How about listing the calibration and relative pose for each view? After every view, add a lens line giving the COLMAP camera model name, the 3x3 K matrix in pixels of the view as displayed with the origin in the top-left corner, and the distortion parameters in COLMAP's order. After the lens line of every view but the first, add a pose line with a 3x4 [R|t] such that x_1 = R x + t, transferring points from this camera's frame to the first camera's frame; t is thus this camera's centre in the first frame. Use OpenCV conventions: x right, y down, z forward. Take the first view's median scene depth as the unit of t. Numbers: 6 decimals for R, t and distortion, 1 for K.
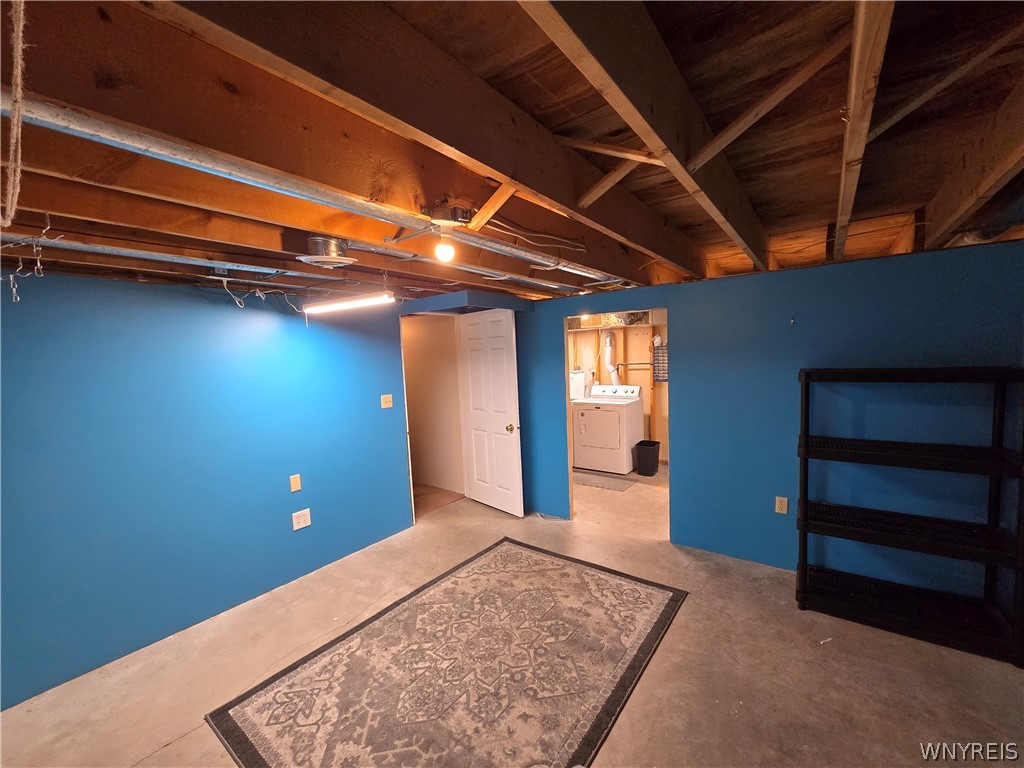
lens RADIAL K [[419.1, 0, 510.7], [0, 419.1, 386.1], [0, 0, 1]] dist [0.001104, 0.002033]
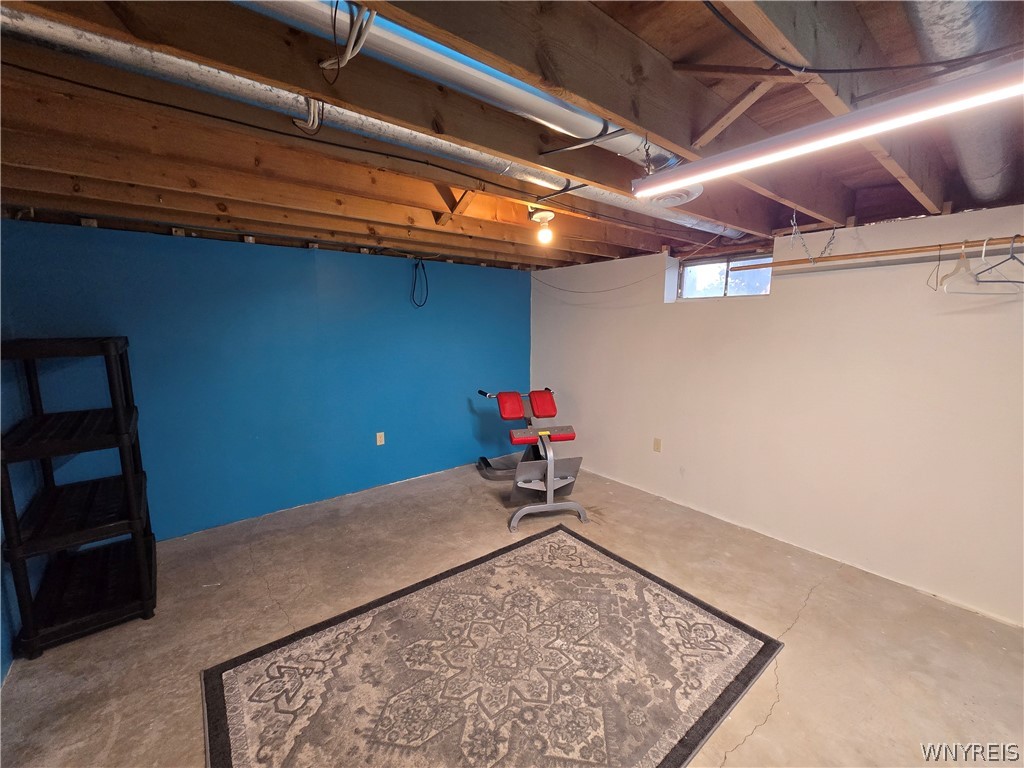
lens RADIAL K [[419.1, 0, 513.1], [0, 419.1, 384.2], [0, 0, 1]] dist [0.001104, 0.002033]
pose [[-0.967930, -0.001432, 0.251216, -0.290027], [0.053221, 0.976117, 0.210624, -0.096318], [-0.245518, 0.217239, -0.944737, 1.763209]]
